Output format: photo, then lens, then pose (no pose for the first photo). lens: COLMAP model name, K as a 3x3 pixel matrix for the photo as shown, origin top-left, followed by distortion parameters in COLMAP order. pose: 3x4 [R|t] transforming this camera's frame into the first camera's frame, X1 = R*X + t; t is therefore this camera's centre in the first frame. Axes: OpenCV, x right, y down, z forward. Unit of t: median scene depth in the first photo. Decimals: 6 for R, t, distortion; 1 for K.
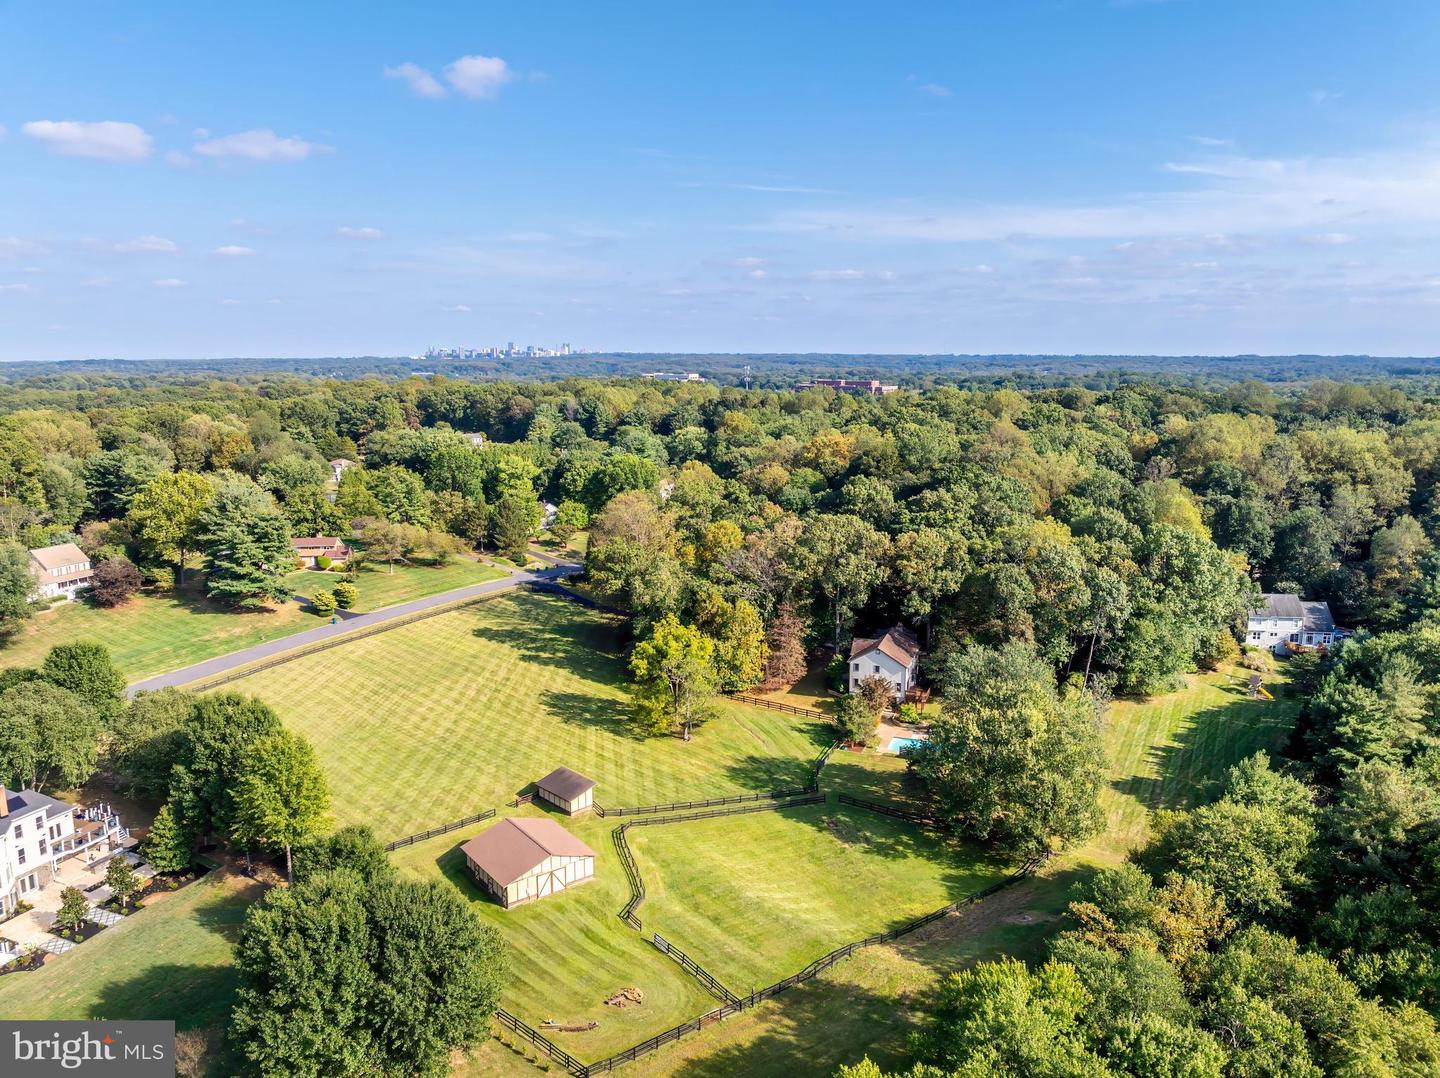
lens RADIAL K [[996.5, 0, 720.4], [0, 996.5, 545.3], [0, 0, 1]] dist [-0.041093, 0.003341]
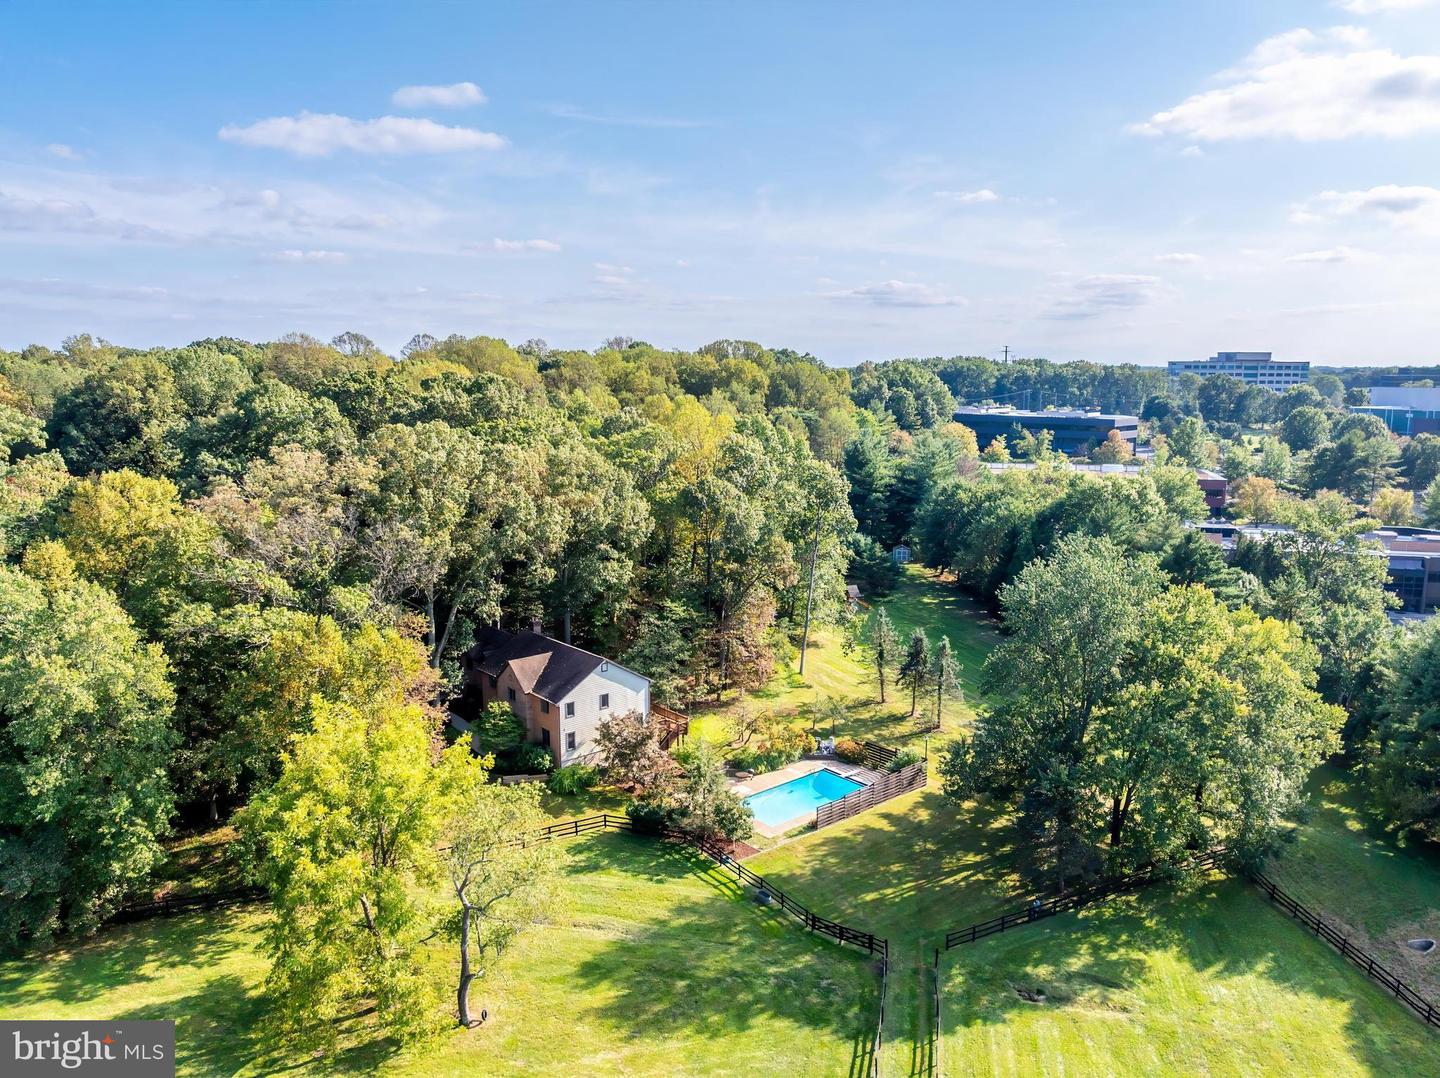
lens RADIAL K [[996.5, 0, 720.4], [0, 996.5, 545.3], [0, 0, 1]] dist [-0.041093, 0.003341]
pose [[0.490329, -0.147833, 0.858908, -0.242948], [0.161769, 0.983821, 0.076983, 0.014565], [-0.856393, 0.101198, 0.506311, 0.667686]]
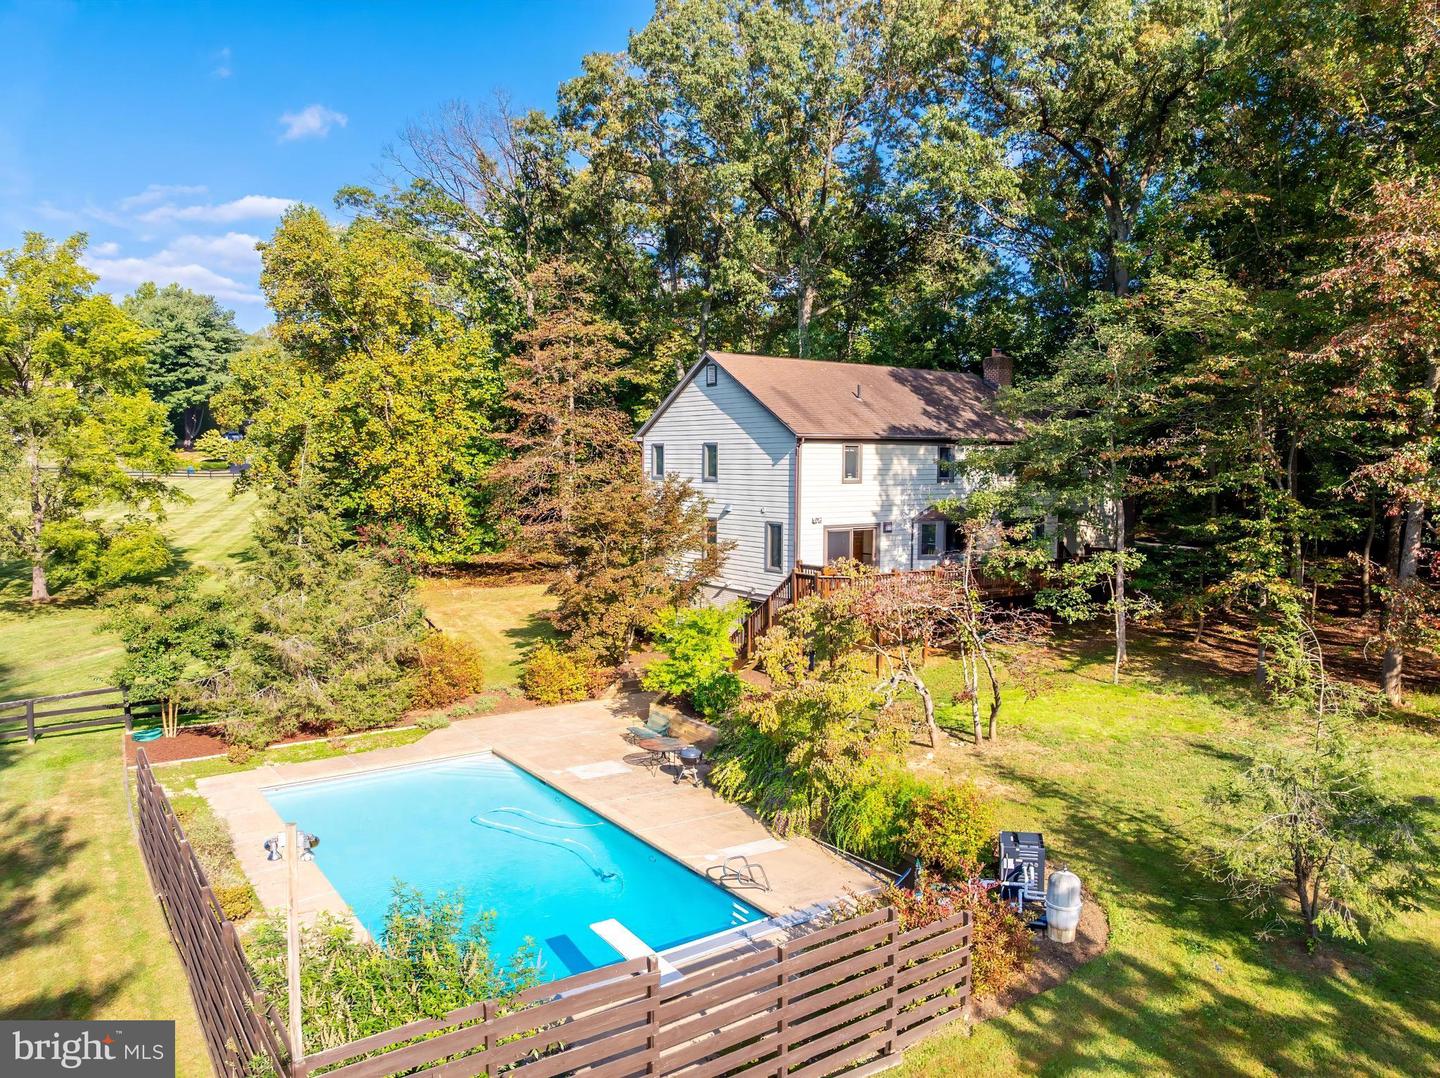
lens RADIAL K [[1007.5, 0, 726.7], [0, 1007.5, 537.6], [0, 0, 1]] dist [-0.043978, 0.006618]
pose [[0.827482, 0.048592, -0.559385, 0.276516], [-0.112253, 0.990453, -0.080016, 0.155245], [0.550156, 0.129004, 0.825037, 0.816416]]
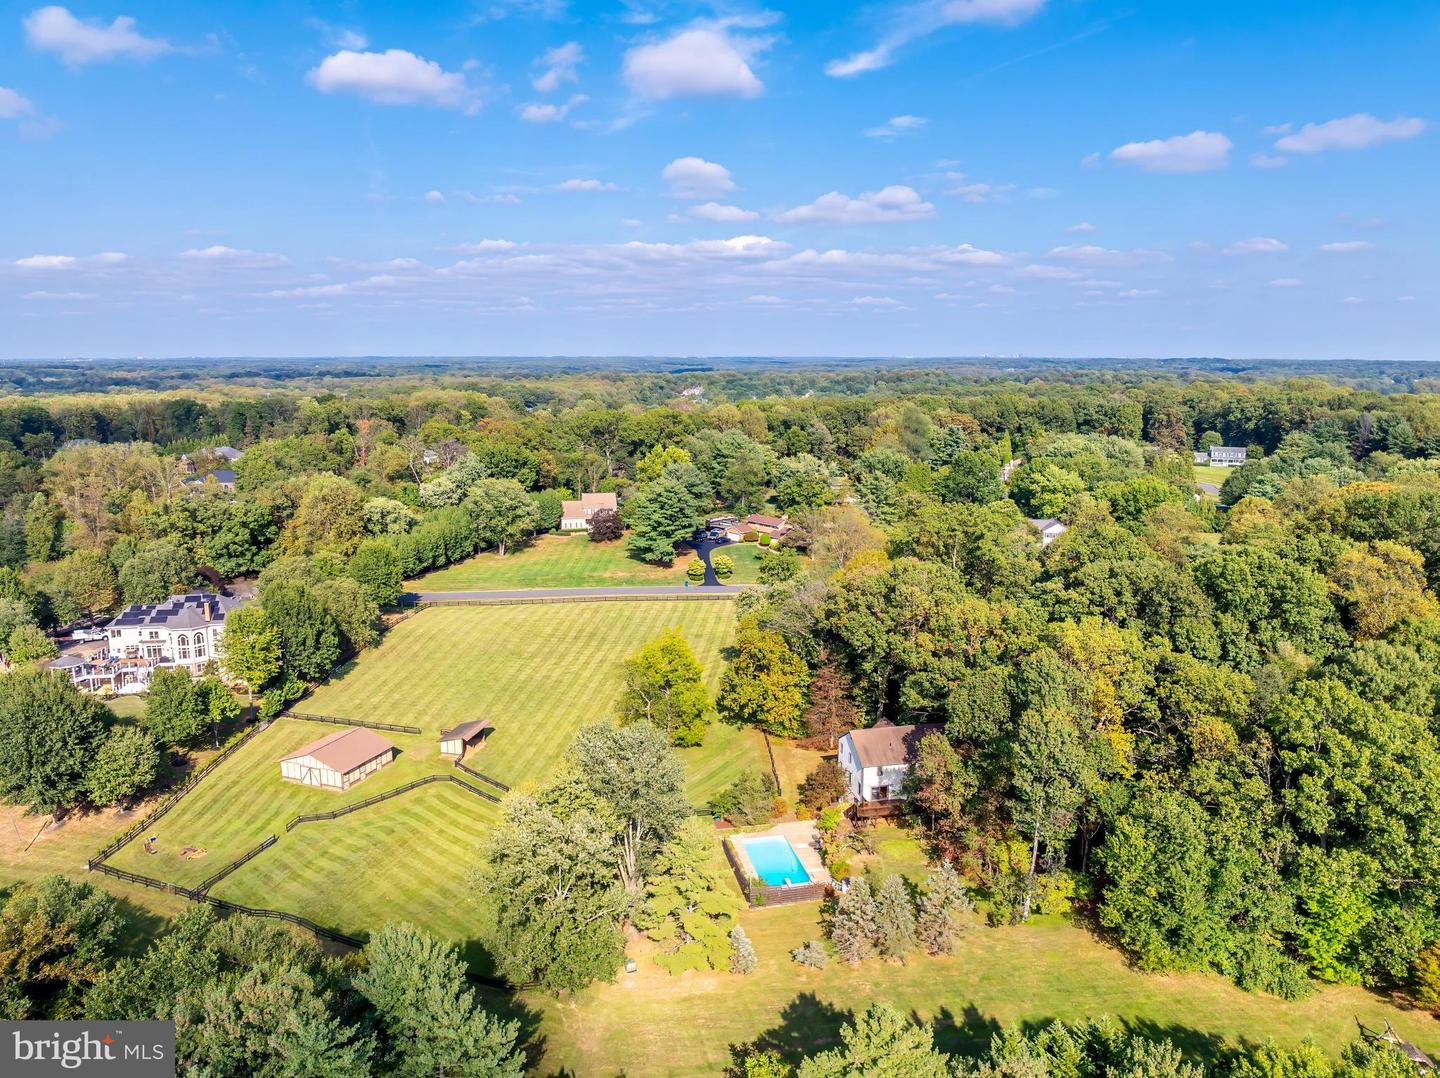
lens RADIAL K [[1007.5, 0, 726.7], [0, 1007.5, 537.6], [0, 0, 1]] dist [-0.043978, 0.006618]
pose [[0.539376, 0.150166, -0.828567, 0.725975], [-0.157828, 0.984561, 0.075695, -0.089820], [0.827142, 0.089943, 0.554749, 0.456912]]
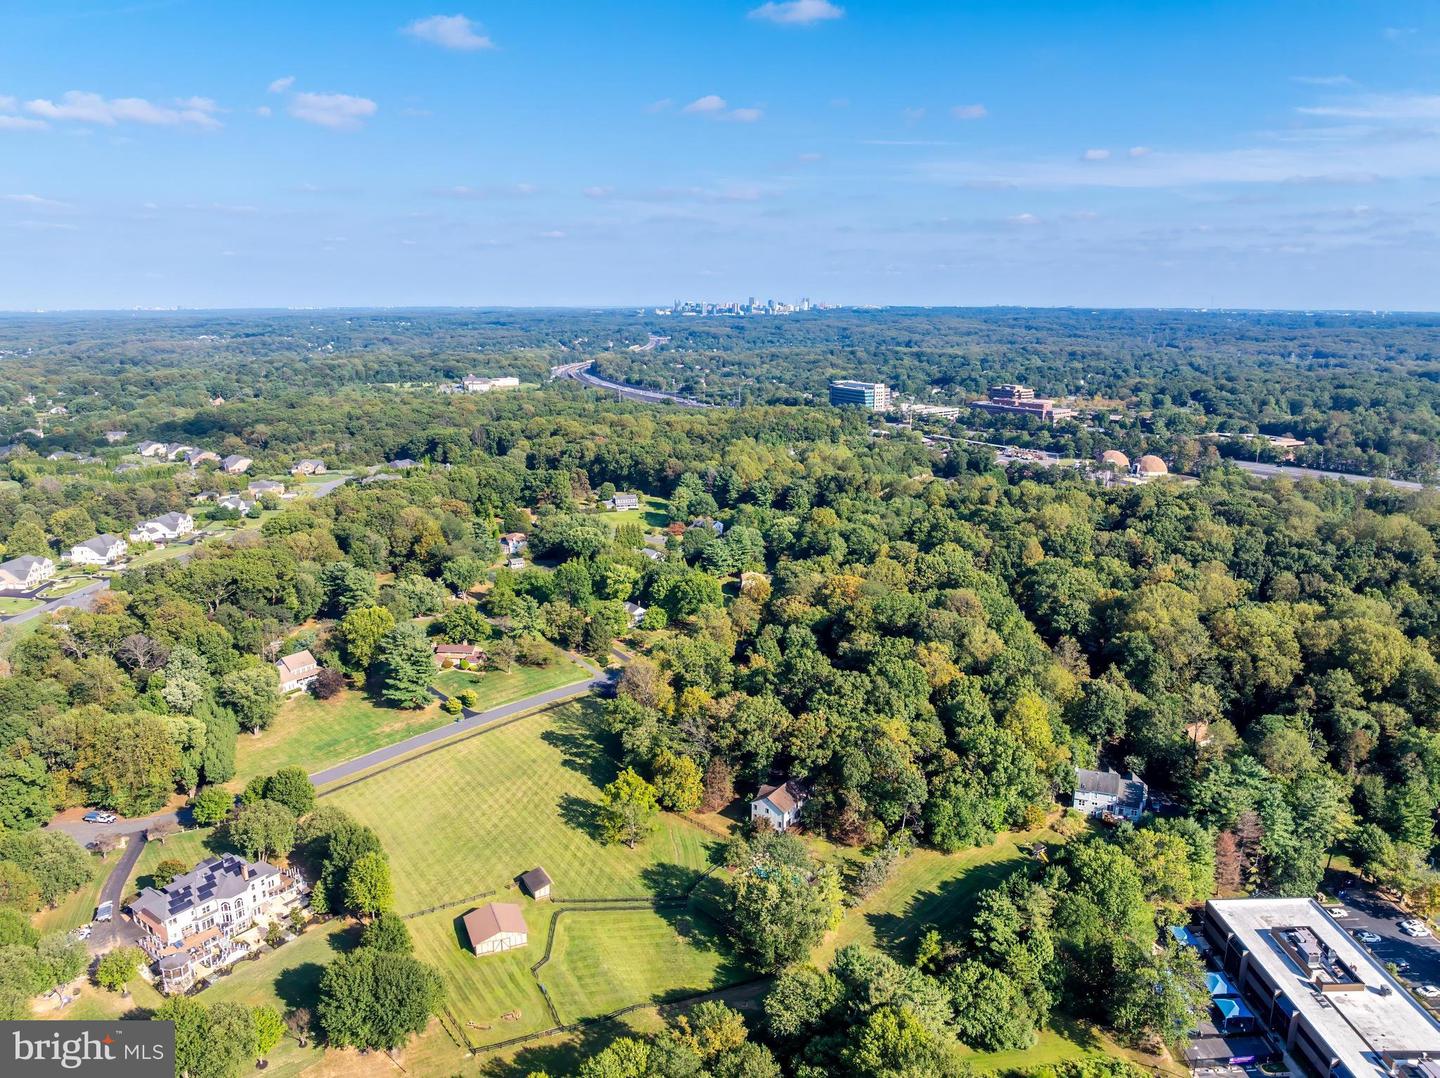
lens RADIAL K [[989.4, 0, 720.0], [0, 989.4, 539.0], [0, 0, 1]] dist [-0.032959, -0.003644]
pose [[0.972467, 0.052439, -0.227063, 0.400689], [-0.043550, 0.998082, 0.043985, -0.344945], [0.228934, -0.032886, 0.972886, -0.452813]]
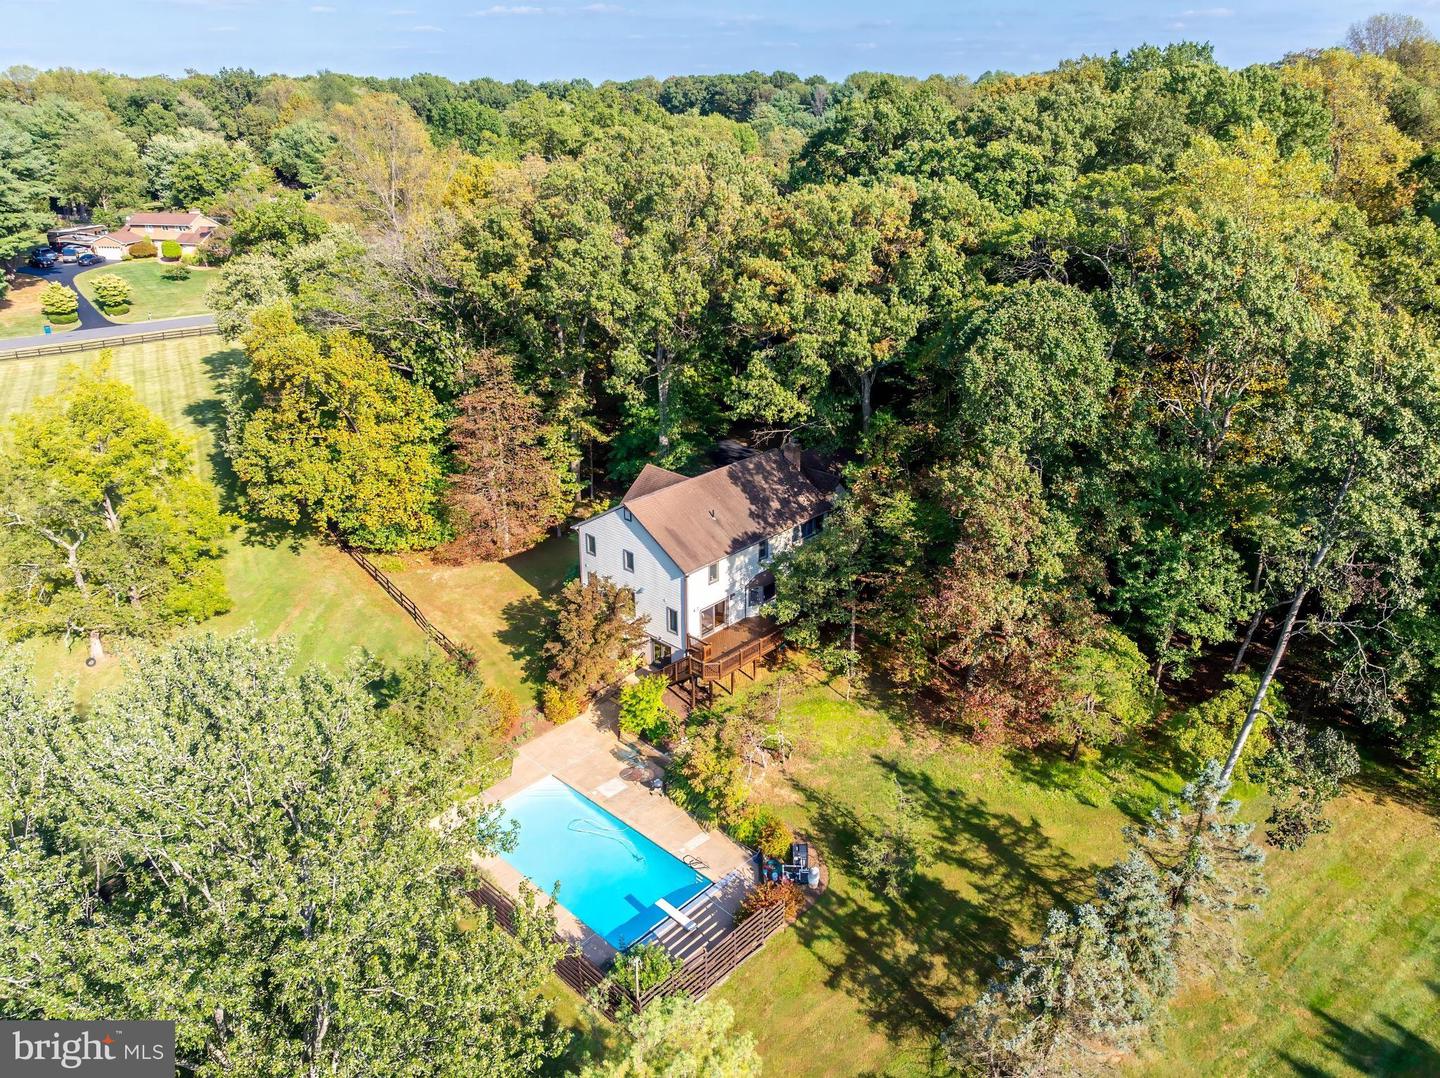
lens RADIAL K [[1007.5, 0, 726.7], [0, 1007.5, 537.6], [0, 0, 1]] dist [-0.043978, 0.006618]
pose [[0.923231, 0.154534, -0.351802, 0.312193], [-0.072115, 0.968980, 0.236385, 0.027948], [0.377418, -0.192868, 0.905736, 0.676341]]
